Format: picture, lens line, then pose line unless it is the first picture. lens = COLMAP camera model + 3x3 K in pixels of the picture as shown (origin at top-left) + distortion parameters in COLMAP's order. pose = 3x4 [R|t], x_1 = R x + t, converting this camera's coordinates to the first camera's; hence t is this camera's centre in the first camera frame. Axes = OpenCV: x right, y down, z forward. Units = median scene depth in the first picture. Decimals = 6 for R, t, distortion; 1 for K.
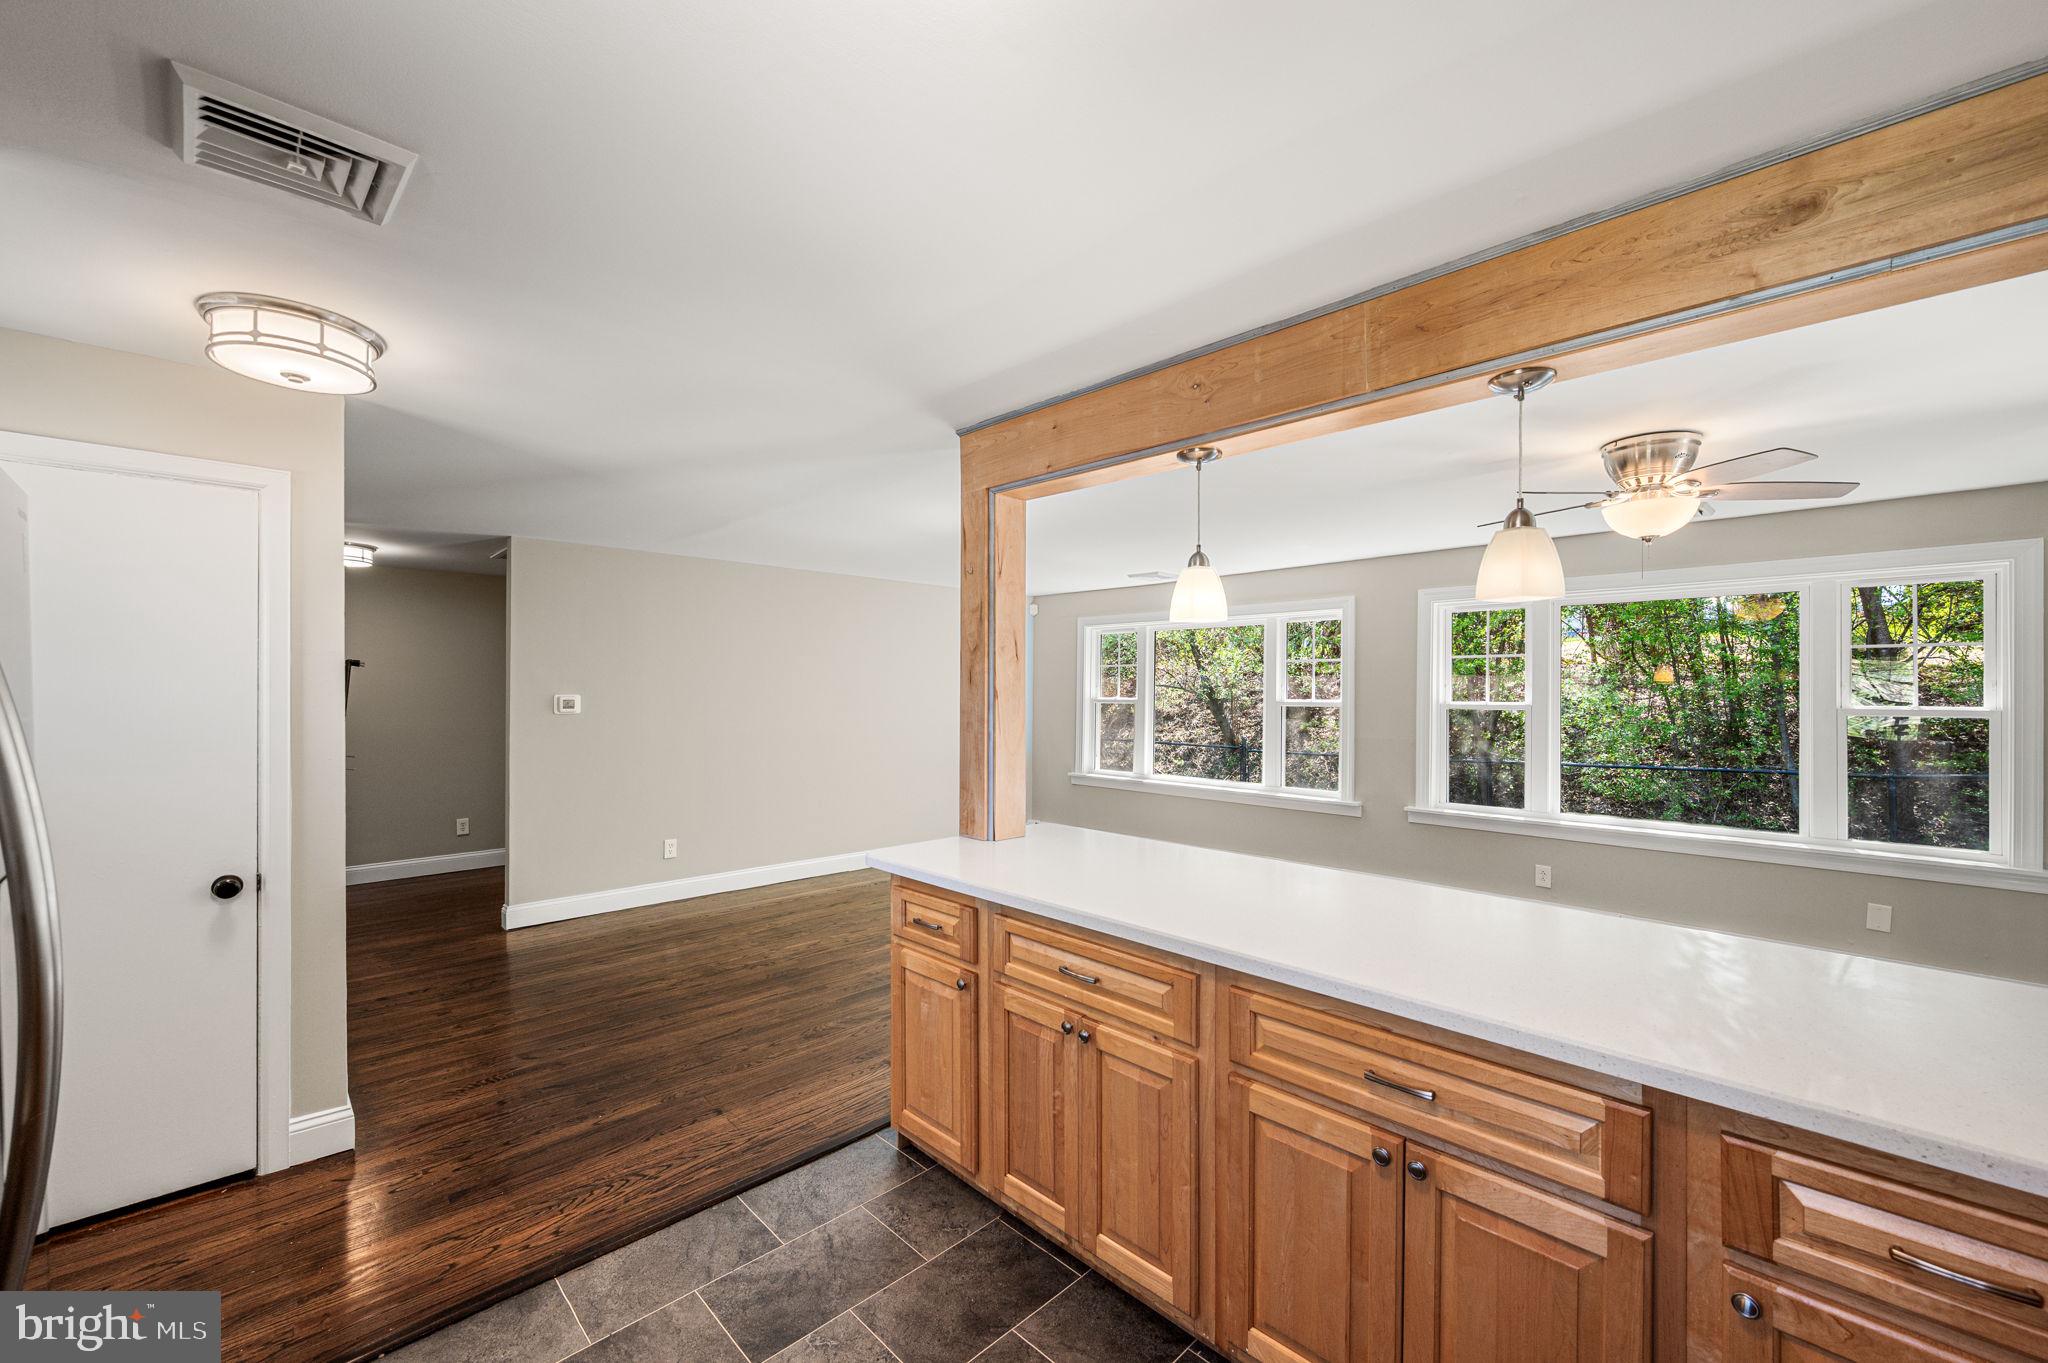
lens RADIAL K [[823.9, 0, 1019.0], [0, 823.9, 689.3], [0, 0, 1]] dist [0.001713, 0.000110]
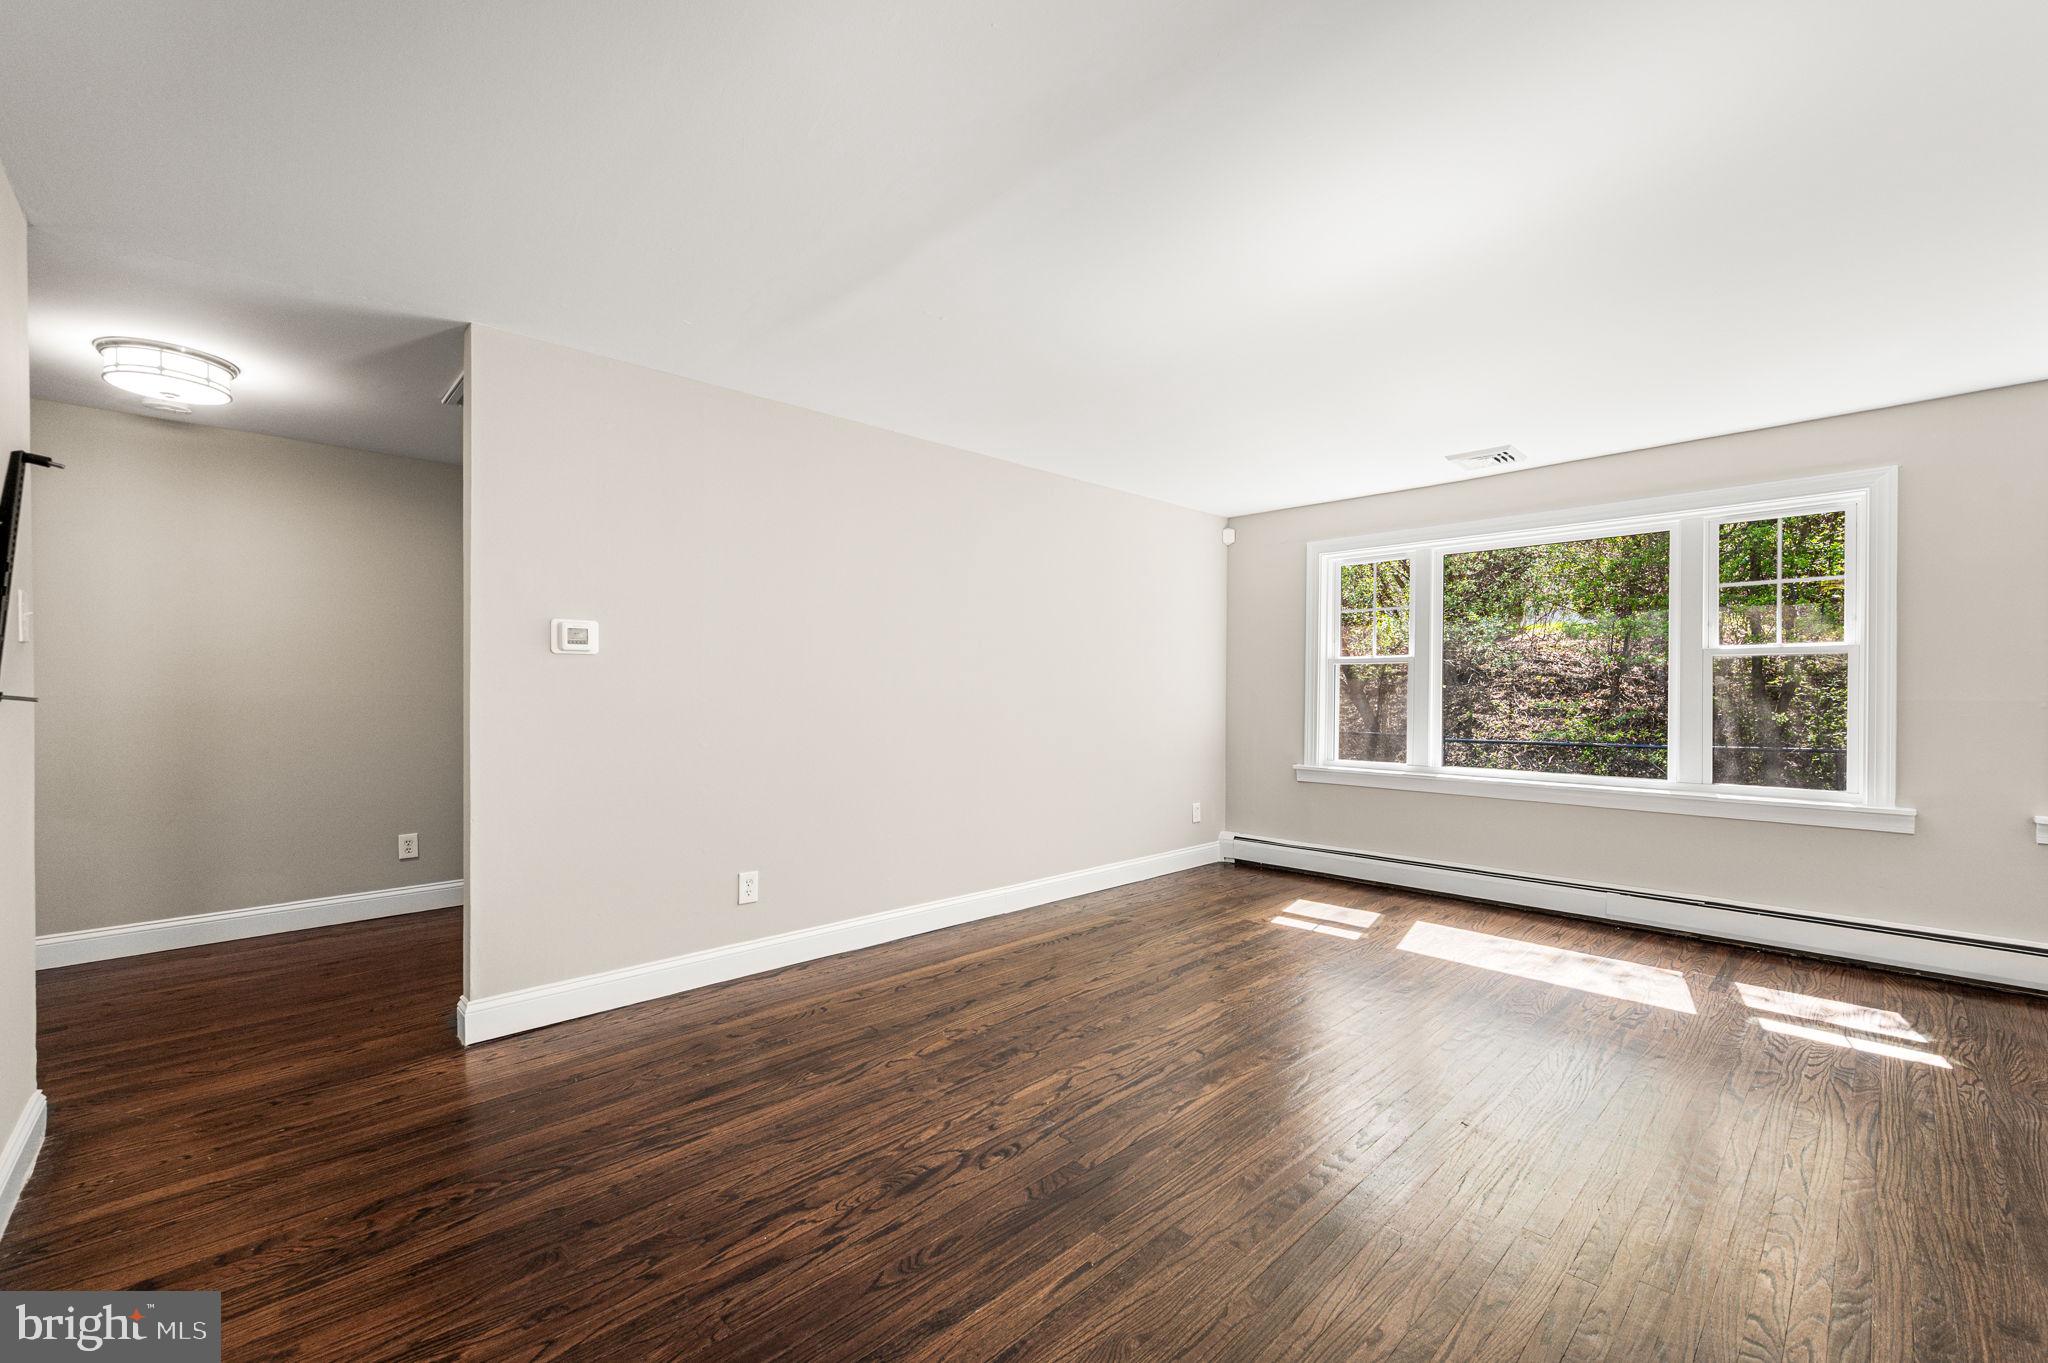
lens RADIAL K [[823.9, 0, 1029.9], [0, 823.9, 697.5], [0, 0, 1]] dist [0.001713, 0.000110]
pose [[0.999799, 0.001529, 0.020006, -0.259395], [-0.001722, 0.999952, 0.009634, 0.055857], [-0.019990, -0.009667, 0.999753, 0.449124]]
